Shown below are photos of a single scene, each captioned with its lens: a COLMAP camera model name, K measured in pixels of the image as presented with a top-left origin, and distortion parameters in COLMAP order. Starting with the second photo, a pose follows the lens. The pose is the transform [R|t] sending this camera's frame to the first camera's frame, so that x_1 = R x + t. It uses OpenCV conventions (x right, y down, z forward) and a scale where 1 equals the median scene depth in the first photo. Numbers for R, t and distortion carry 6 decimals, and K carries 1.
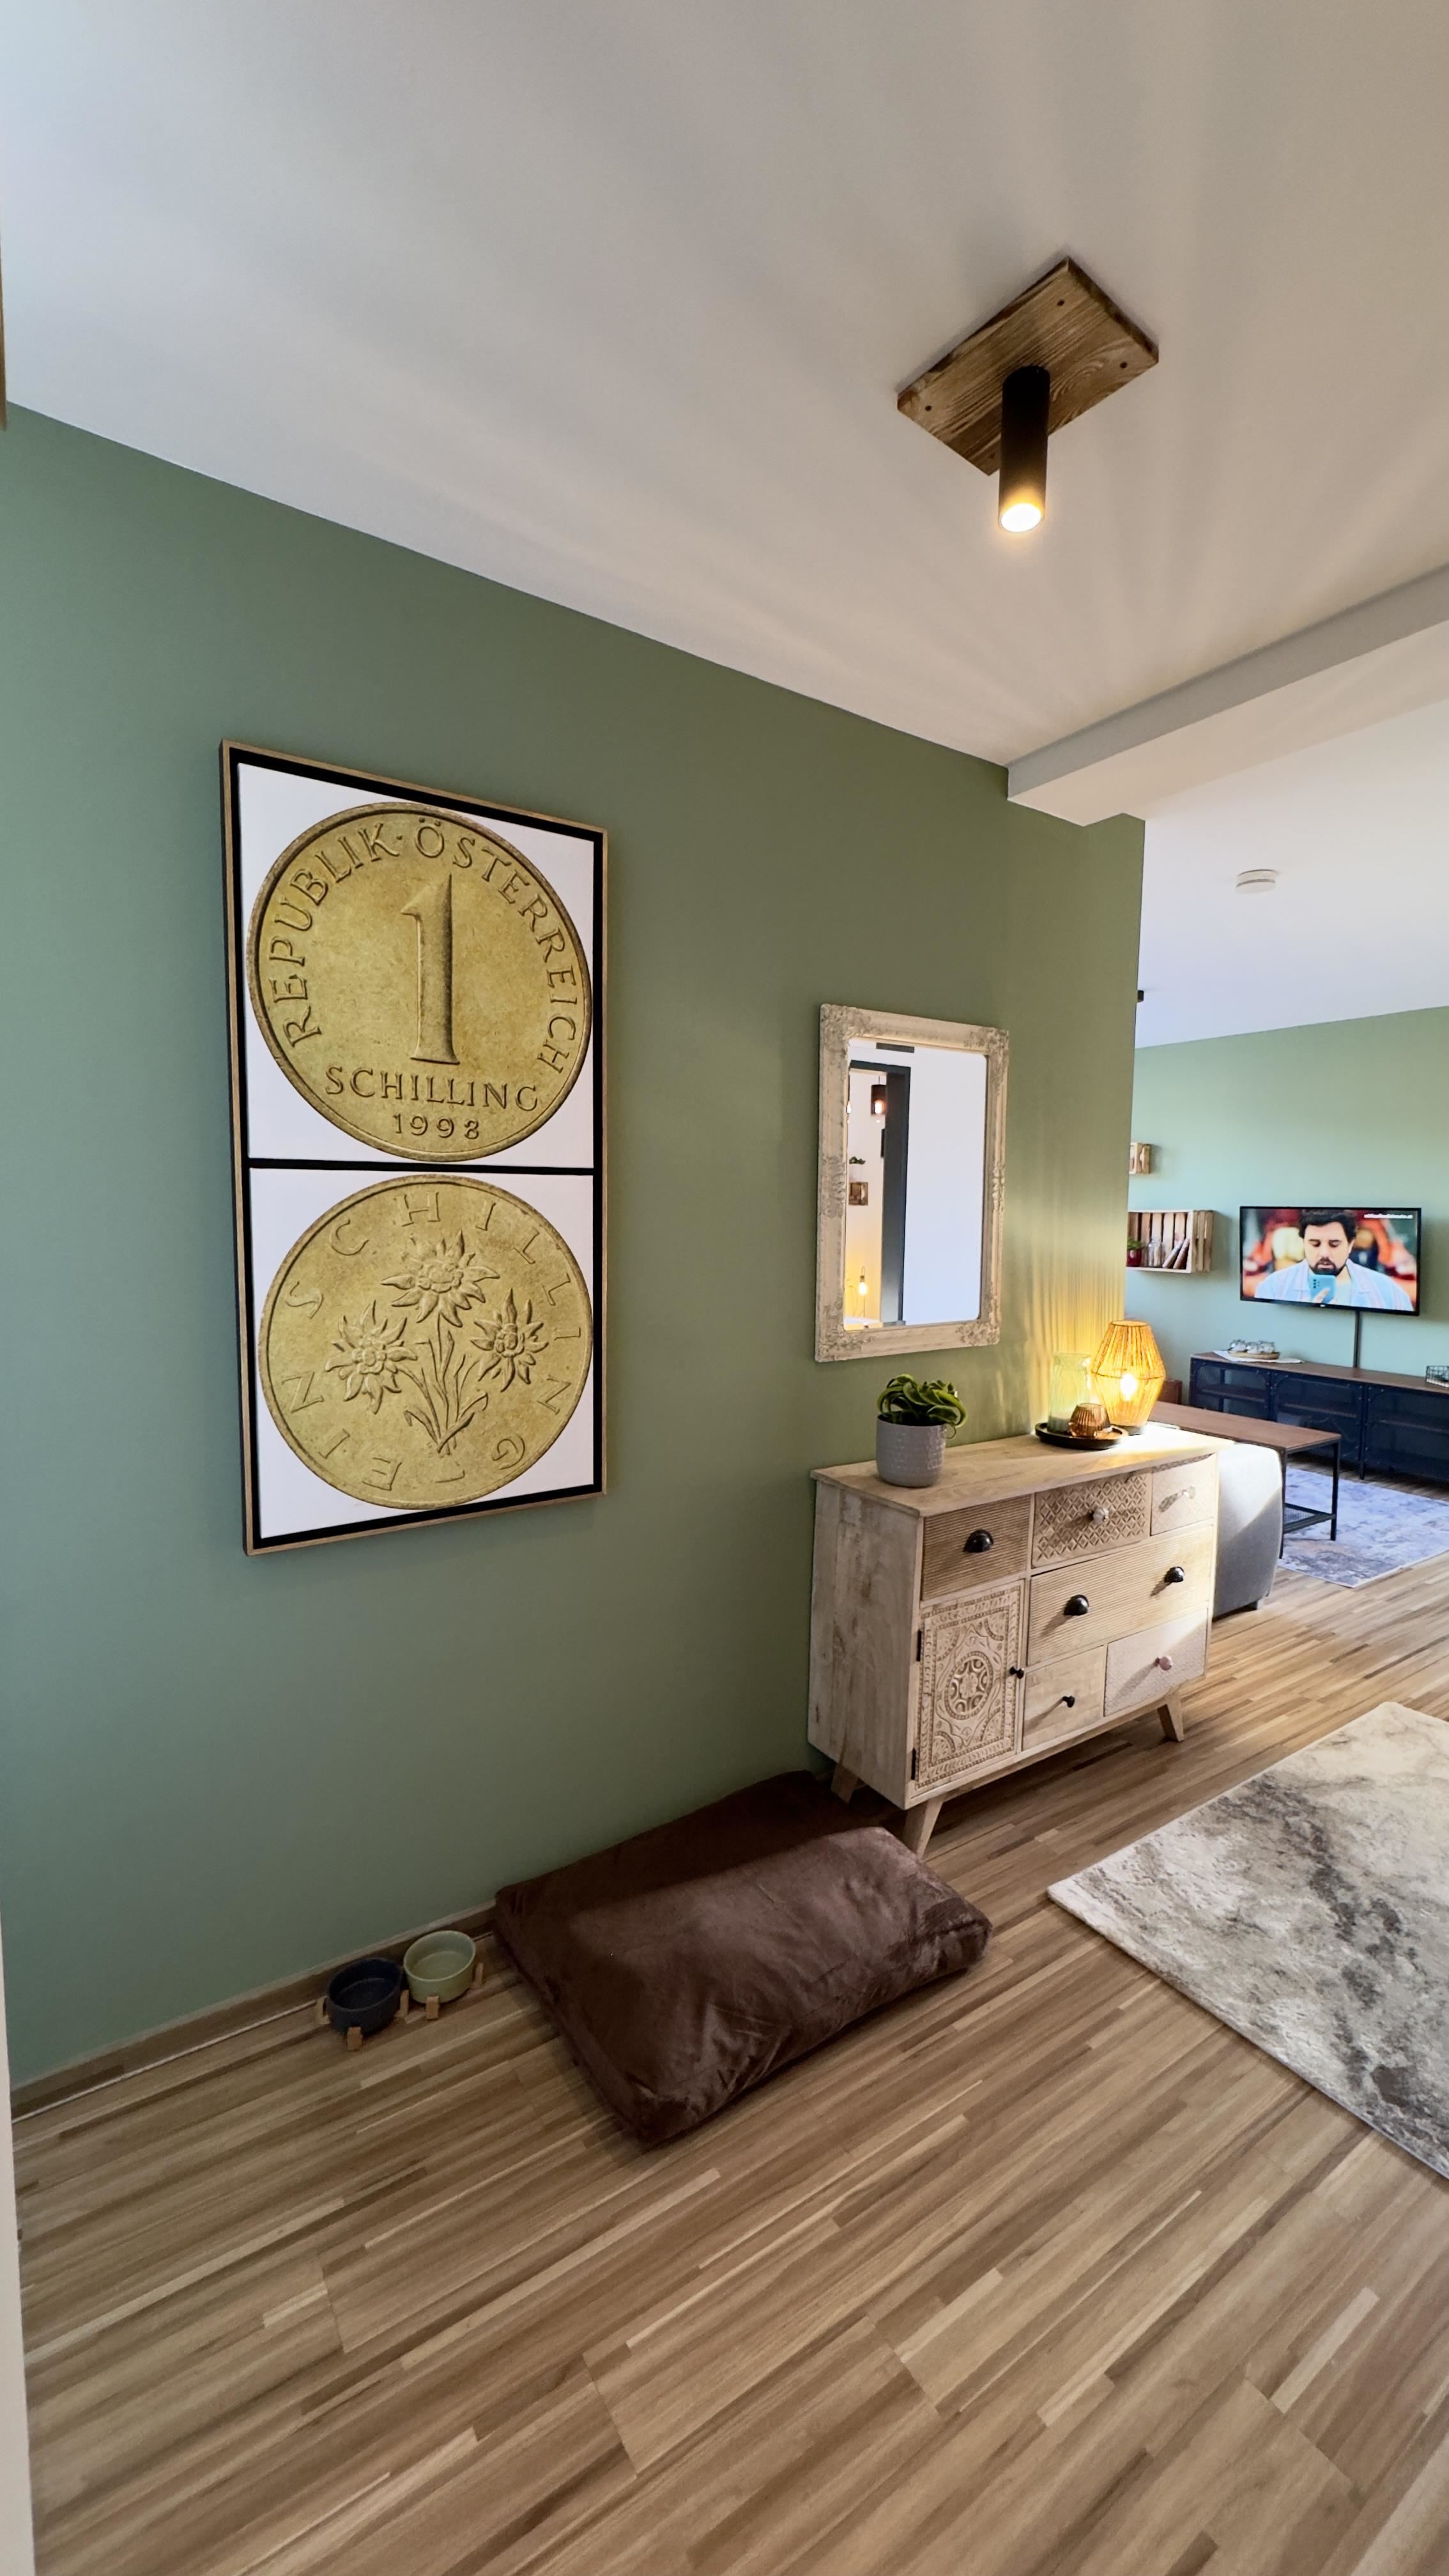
lens RADIAL K [[1024.9, 0, 725.5], [0, 1024.9, 1288.9], [0, 0, 1]] dist [-0.003237, 0.000391]
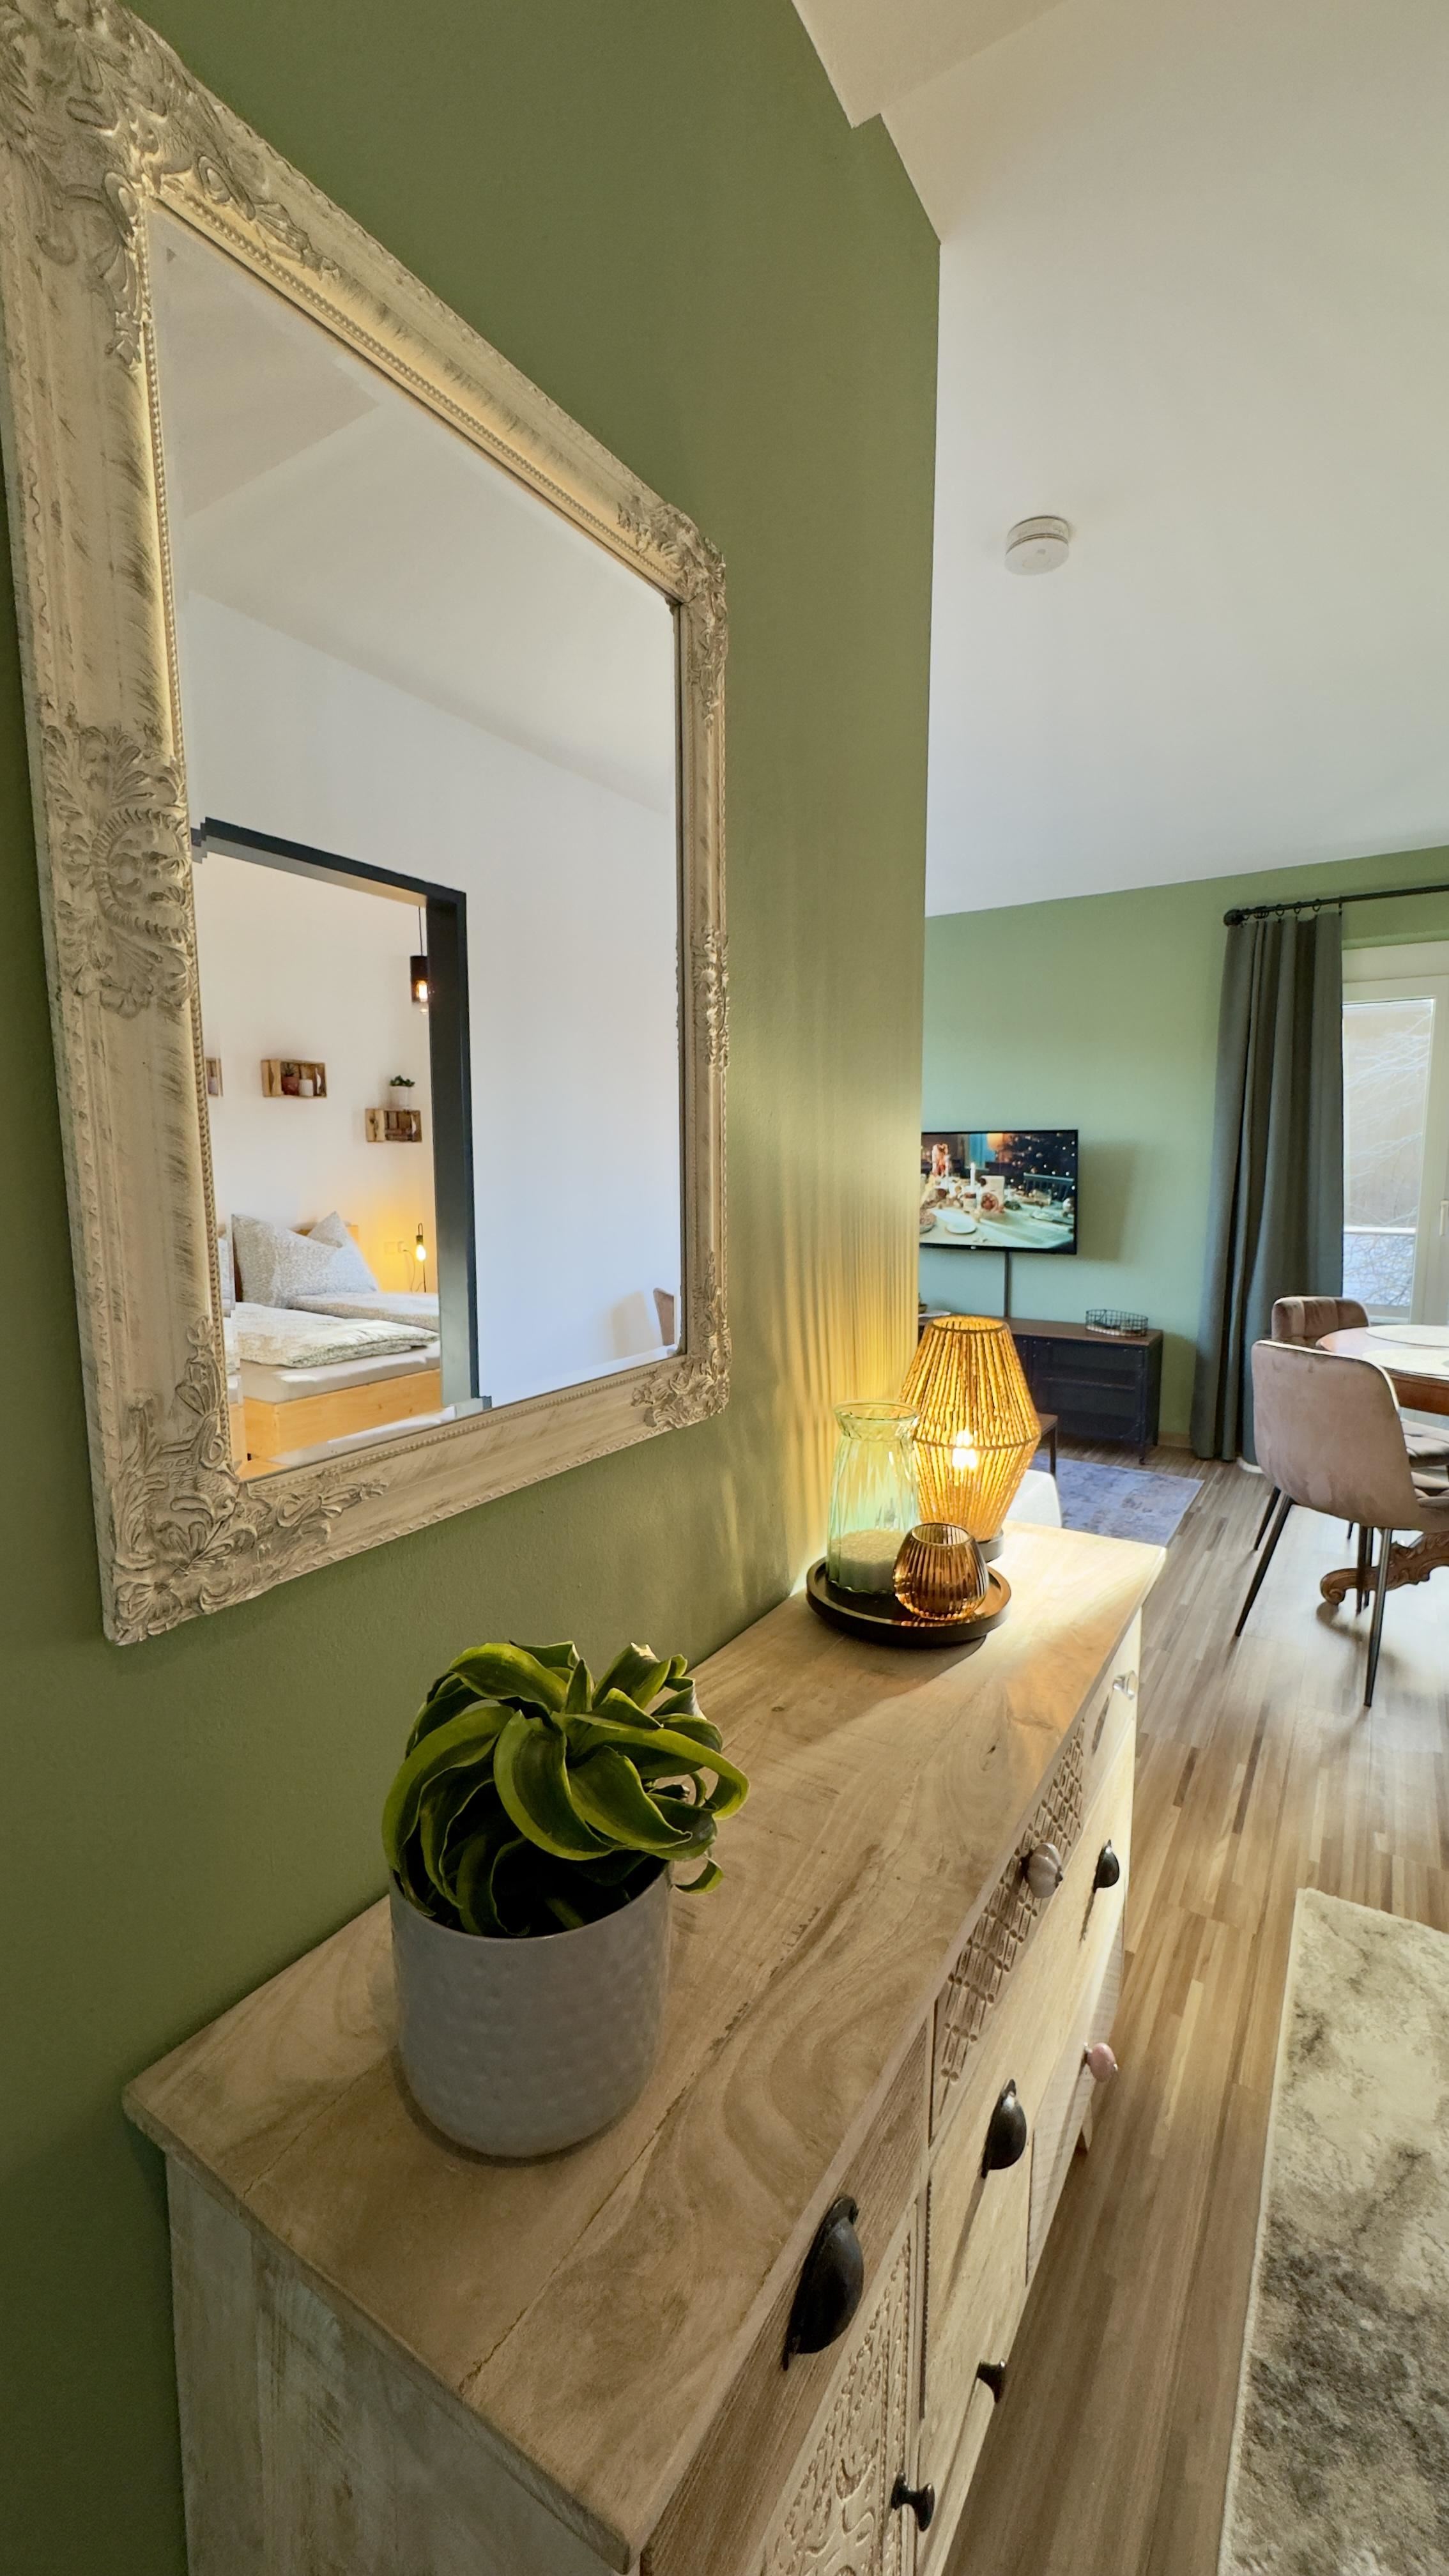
lens RADIAL K [[1024.9, 0, 725.5], [0, 1024.9, 1288.9], [0, 0, 1]] dist [-0.003237, 0.000391]
pose [[0.916068, -0.065269, 0.395675, 0.130444], [0.047062, 0.997346, 0.055561, -0.016022], [-0.398251, -0.032277, 0.916708, 0.735969]]
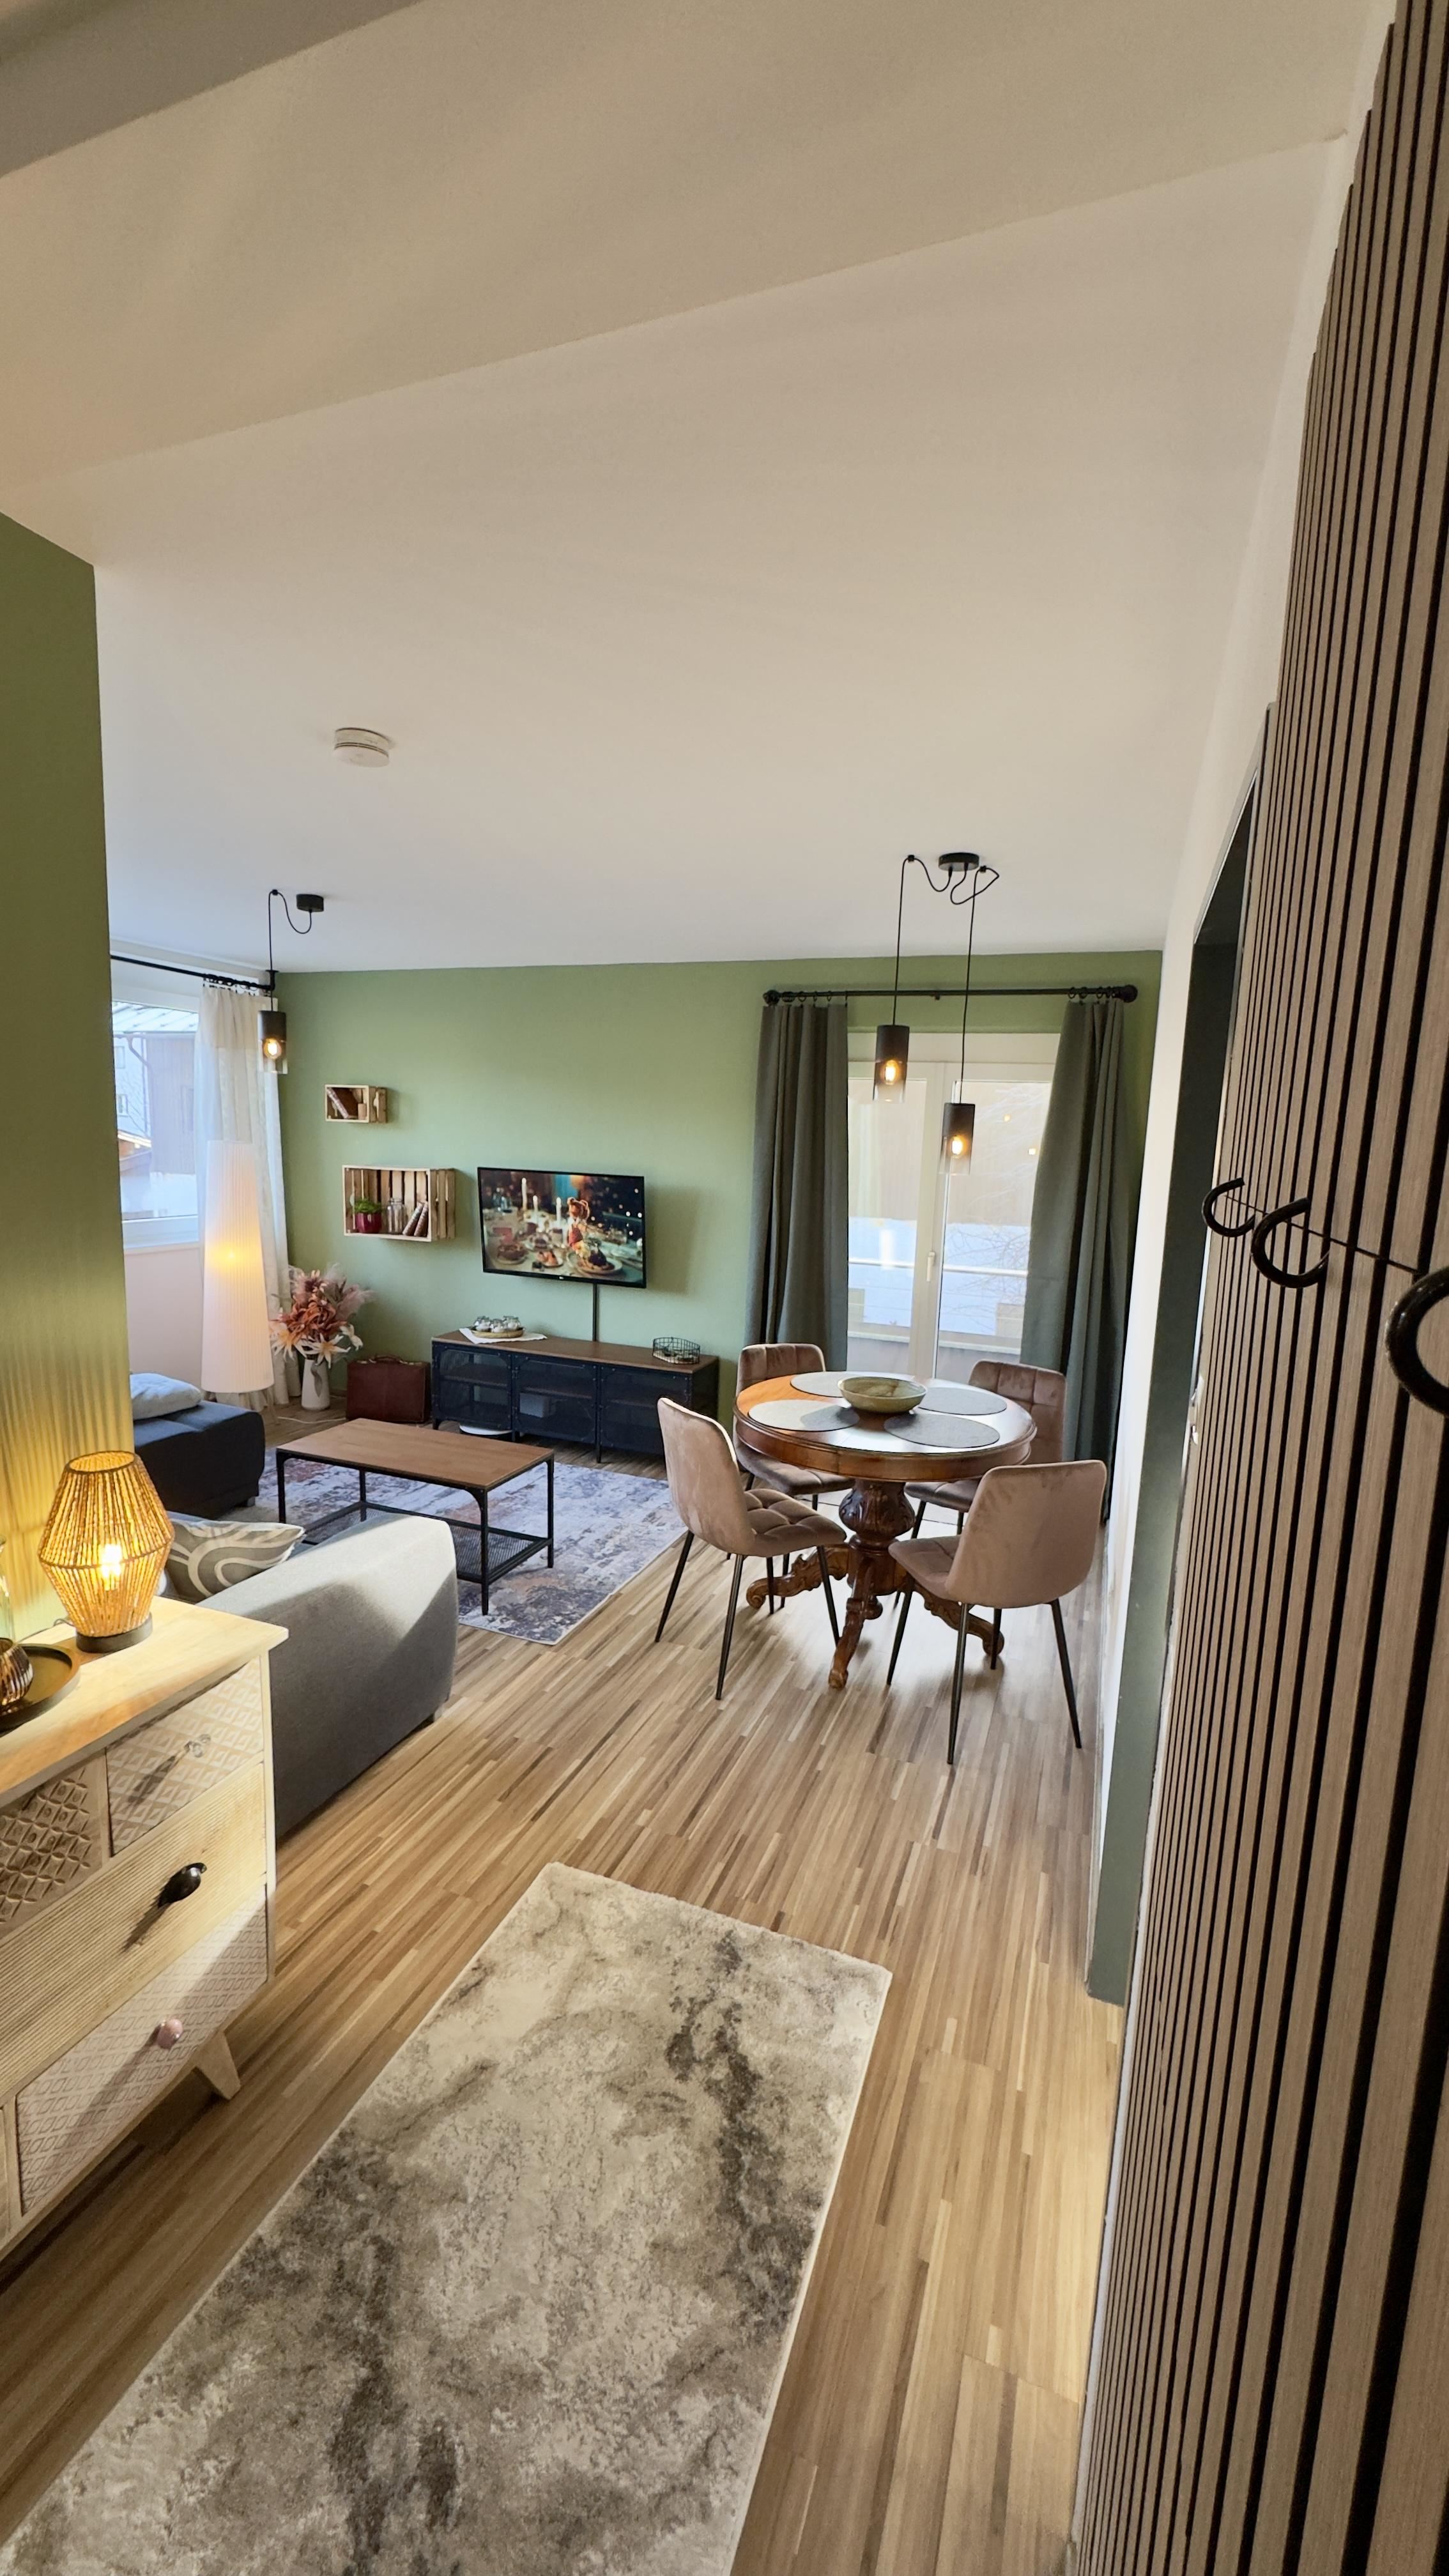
lens RADIAL K [[1024.9, 0, 725.5], [0, 1024.9, 1288.9], [0, 0, 1]] dist [-0.003237, 0.000391]
pose [[0.816239, -0.065379, 0.574003, 0.426450], [0.018087, 0.995981, 0.087722, -0.130352], [-0.577431, -0.061220, 0.814141, 0.392383]]
